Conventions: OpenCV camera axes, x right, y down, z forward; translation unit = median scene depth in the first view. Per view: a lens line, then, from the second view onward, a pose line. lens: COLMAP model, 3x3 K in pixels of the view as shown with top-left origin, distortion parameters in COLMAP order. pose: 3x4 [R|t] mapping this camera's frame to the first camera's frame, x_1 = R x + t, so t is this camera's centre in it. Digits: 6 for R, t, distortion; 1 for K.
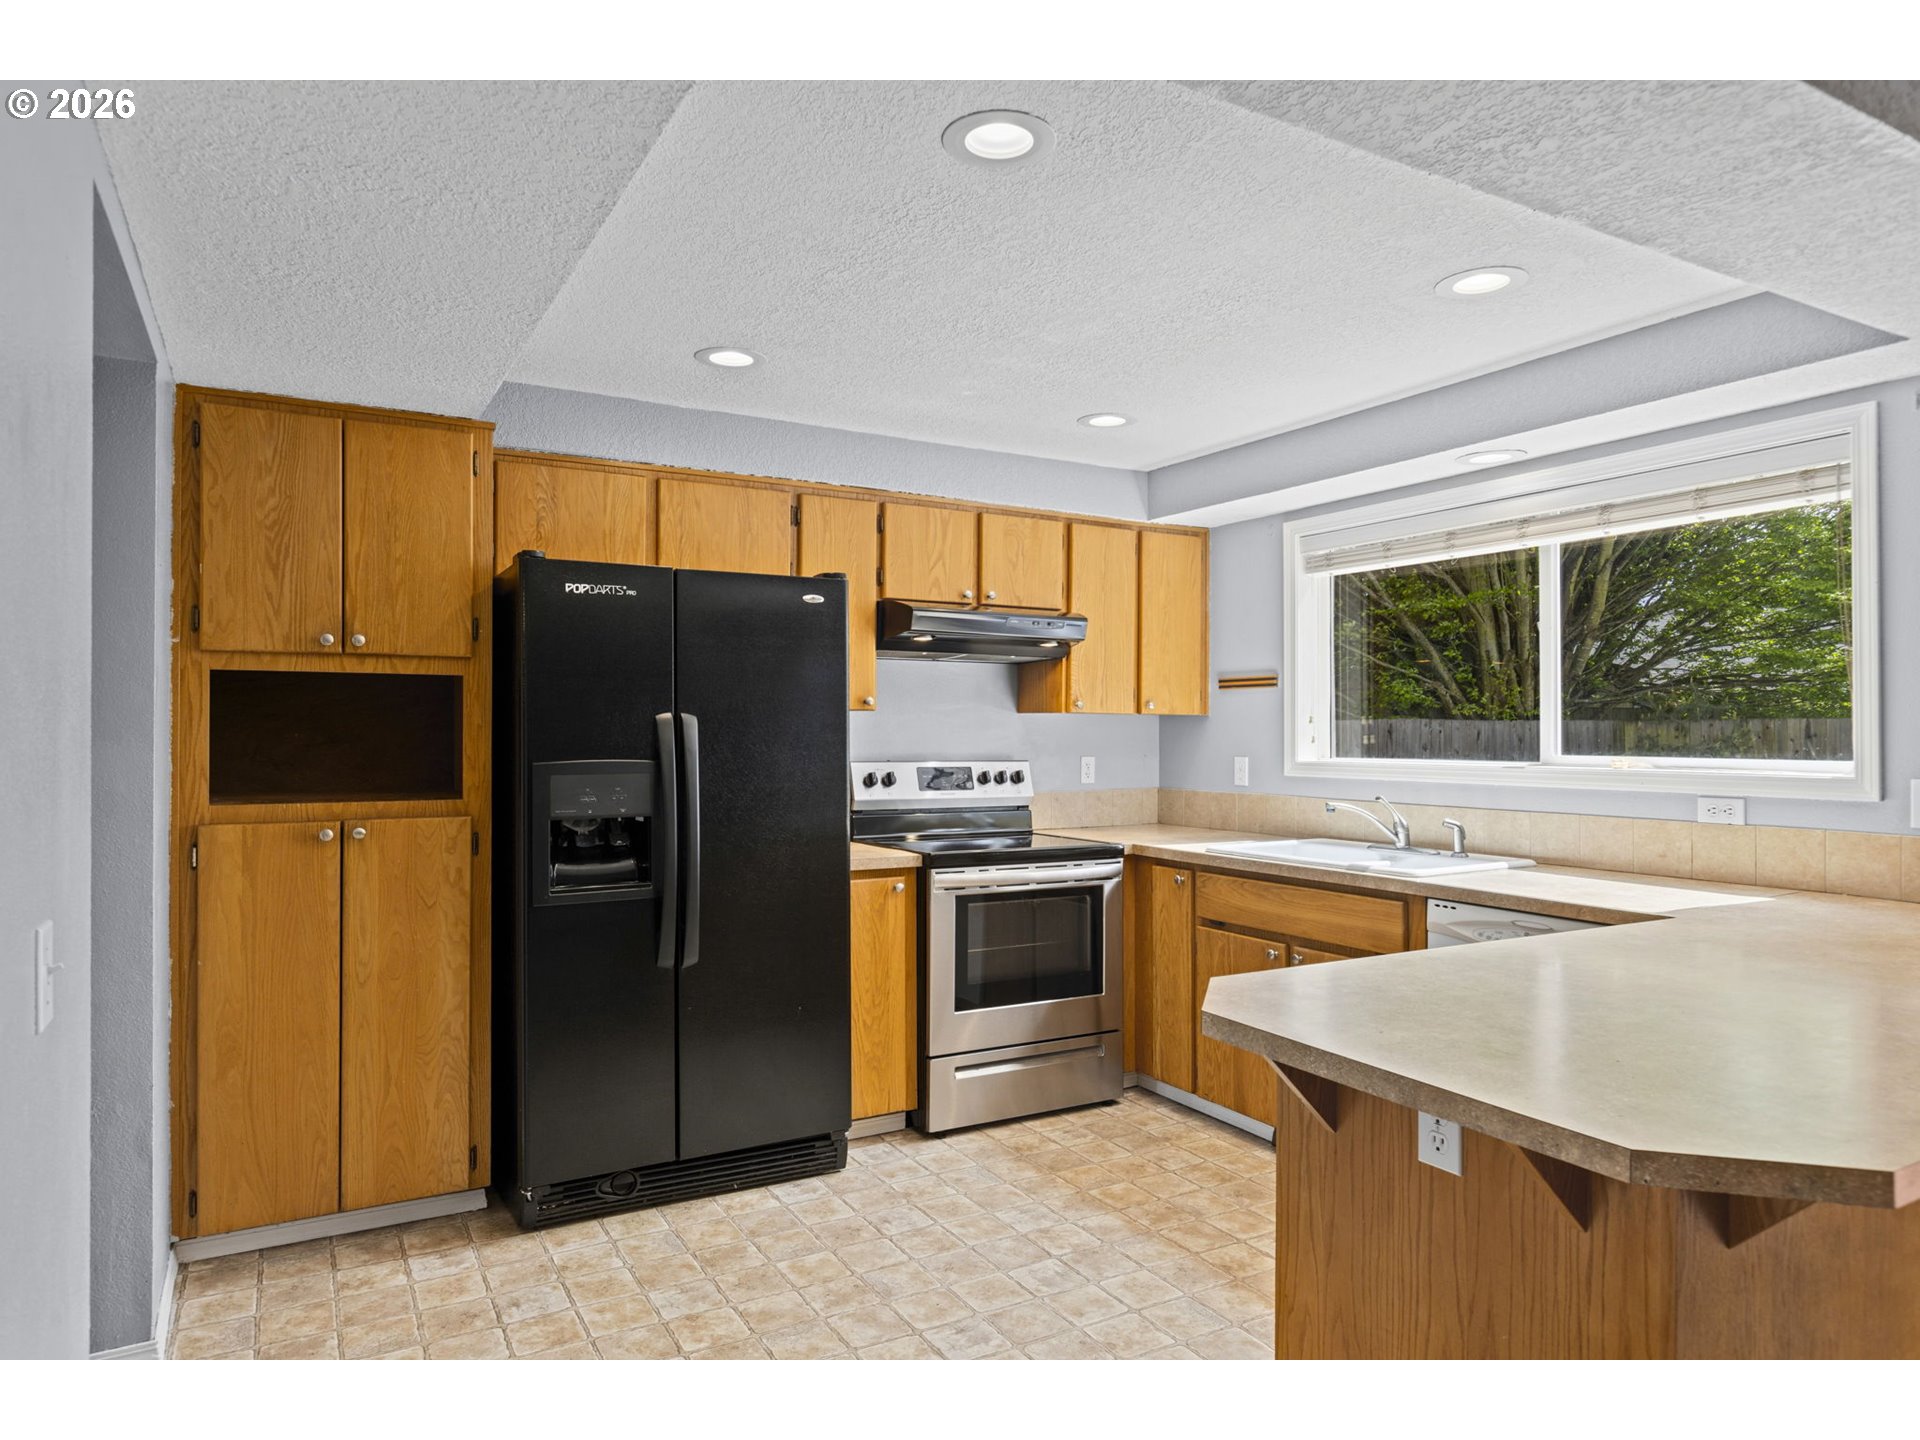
lens RADIAL K [[1141.2, 0, 948.9], [0, 1141.2, 721.2], [0, 0, 1]] dist [-0.000511, 0.000297]
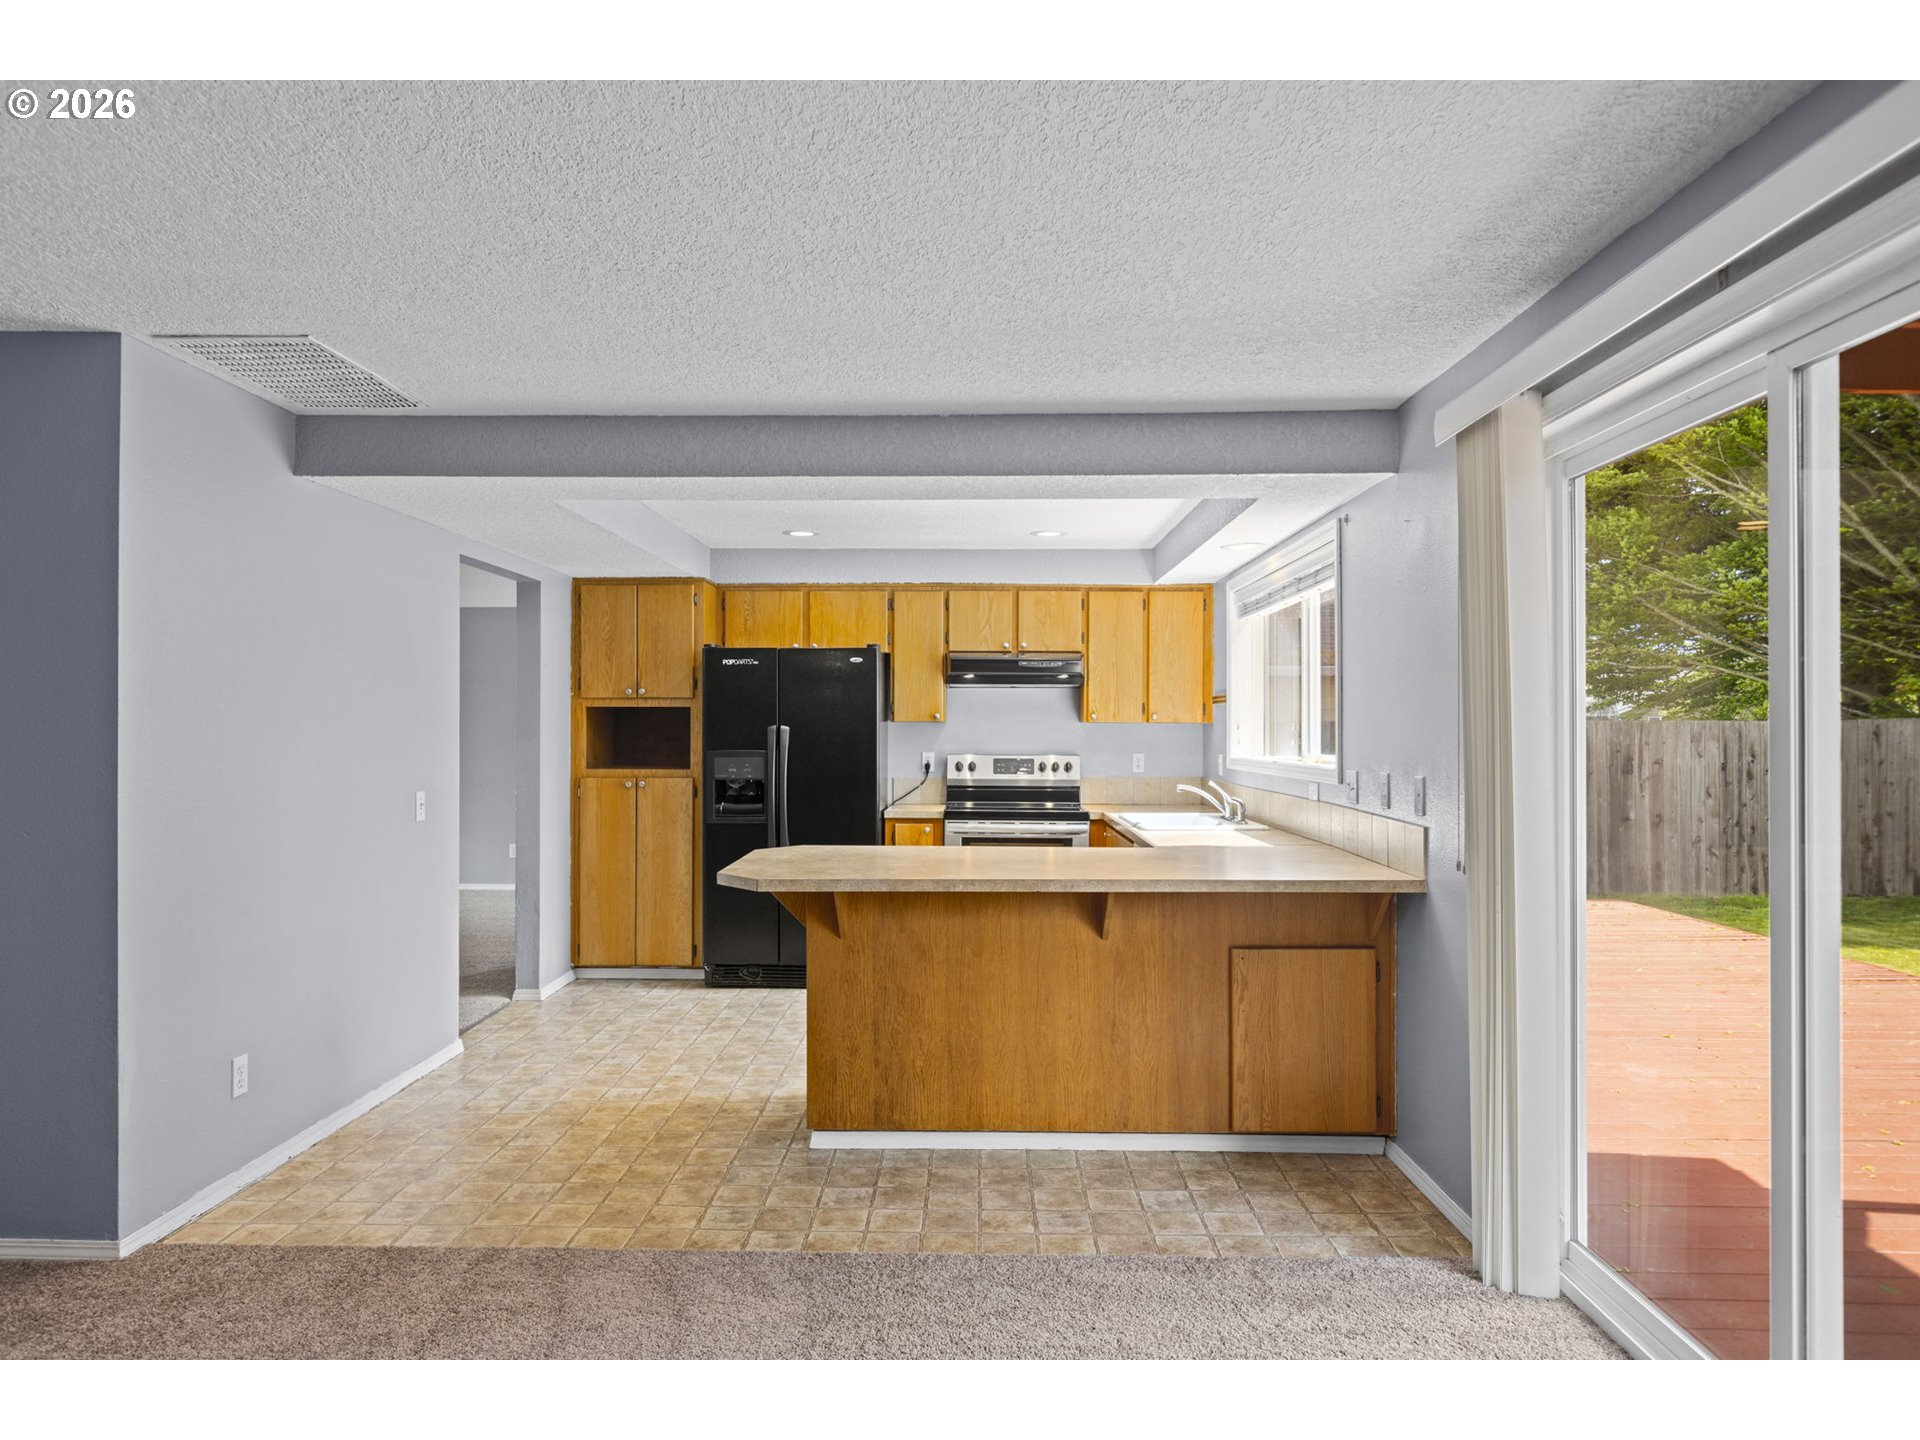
lens RADIAL K [[1141.2, 0, 948.9], [0, 1141.2, 721.2], [0, 0, 1]] dist [-0.000511, 0.000297]
pose [[0.851569, -0.004793, -0.524221, 0.829643], [0.004604, 0.999988, -0.001664, -0.008381], [0.524223, -0.000997, 0.851581, -0.377325]]
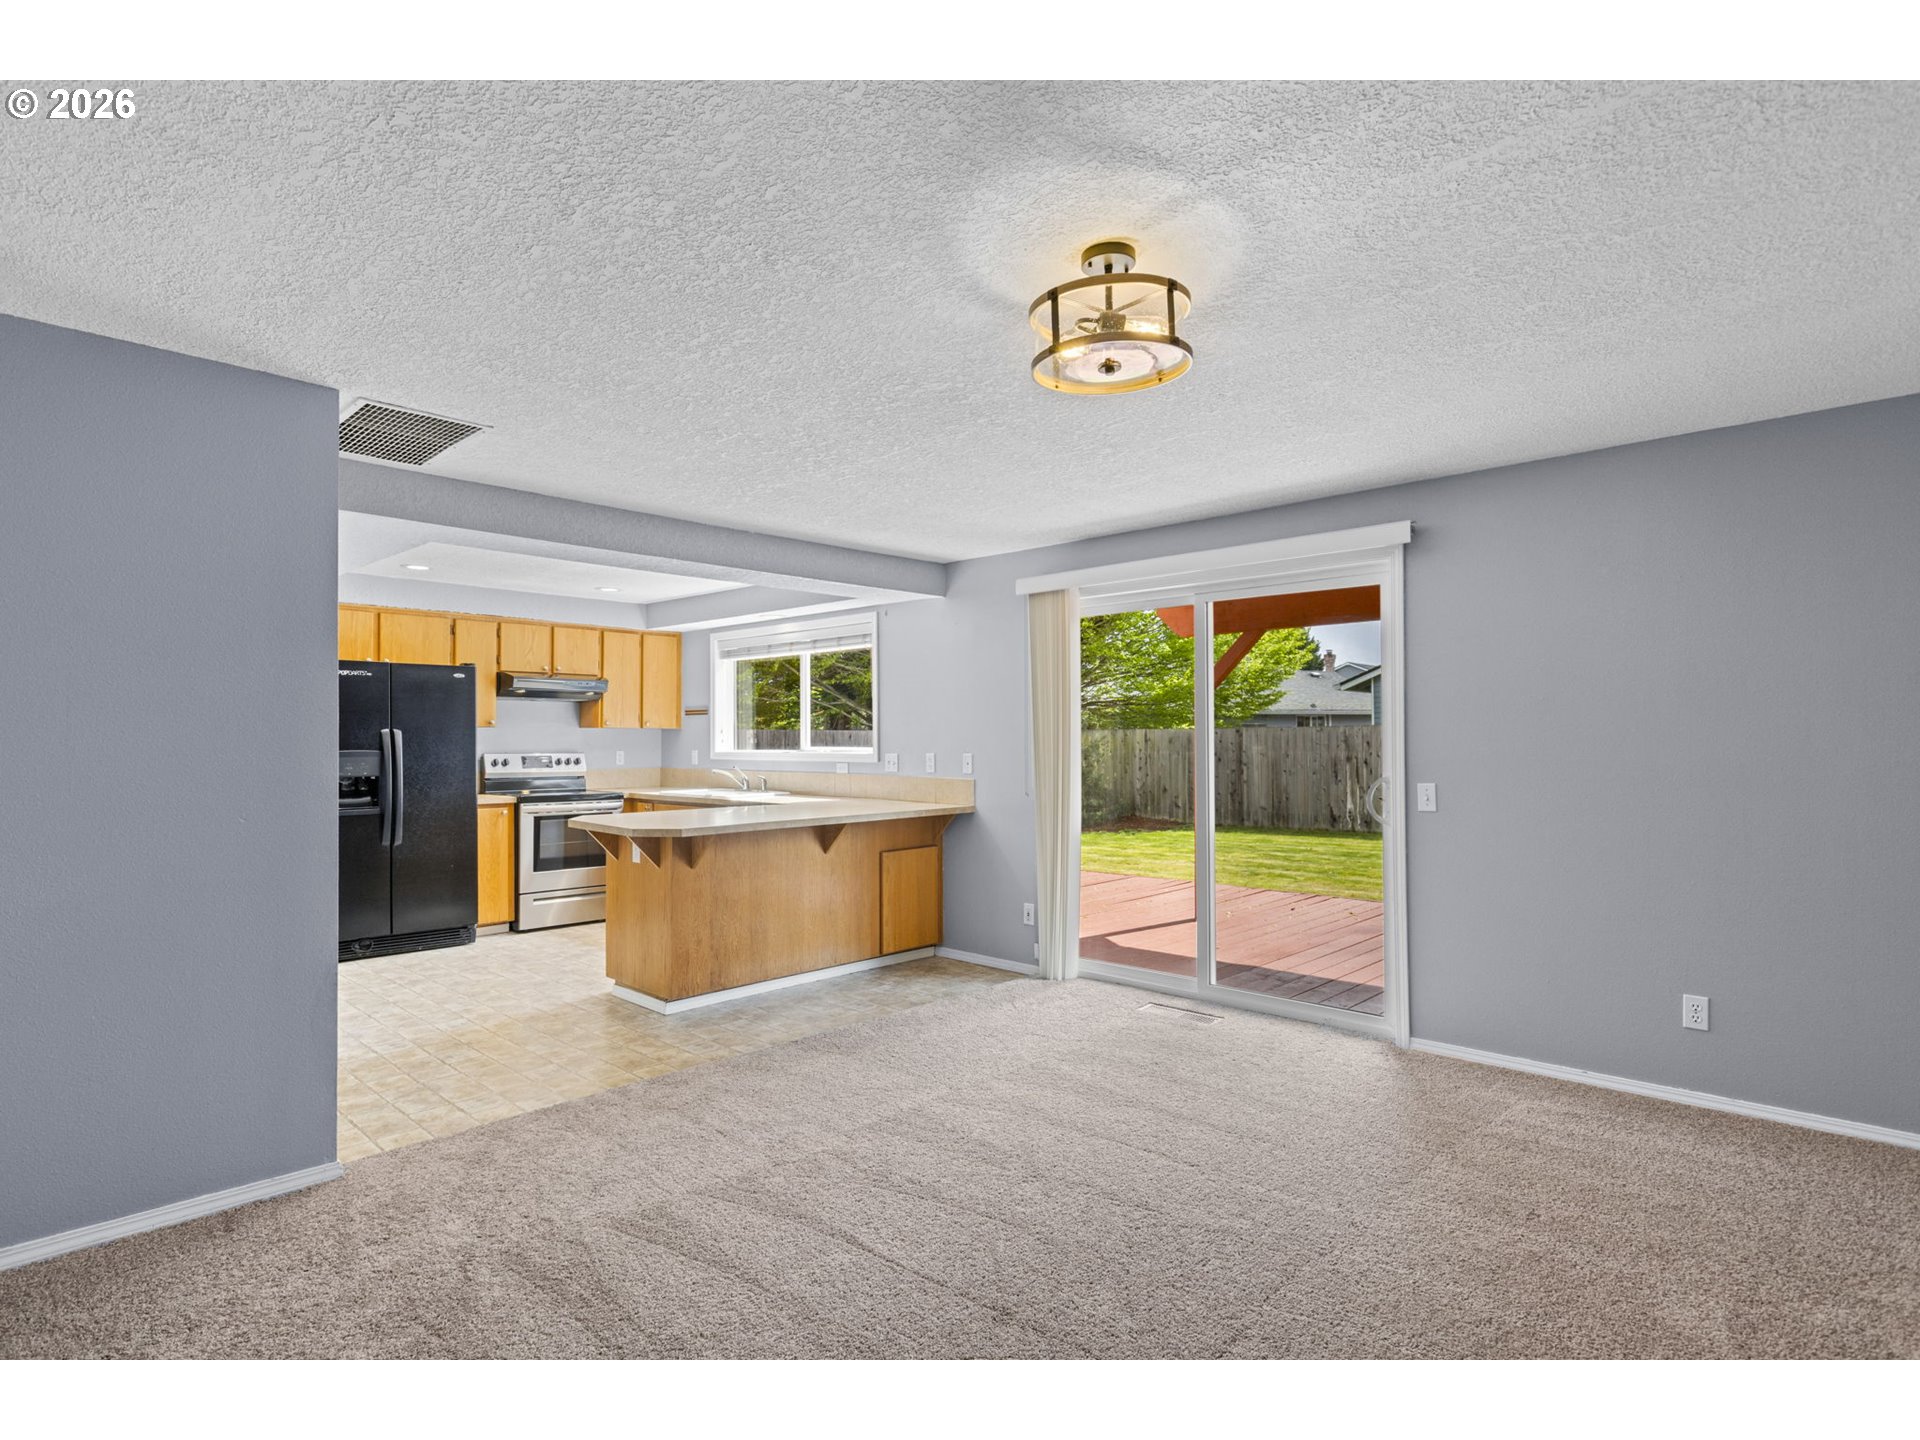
lens RADIAL K [[994.2, 0, 848.3], [0, 994.2, 722.9], [0, 0, 1]] dist [0.001793, 0.000838]
pose [[0.975963, -0.000375, 0.217938, 0.168541], [0.001981, 0.999972, -0.007149, -0.003284], [-0.217929, 0.007409, 0.975936, -0.882715]]
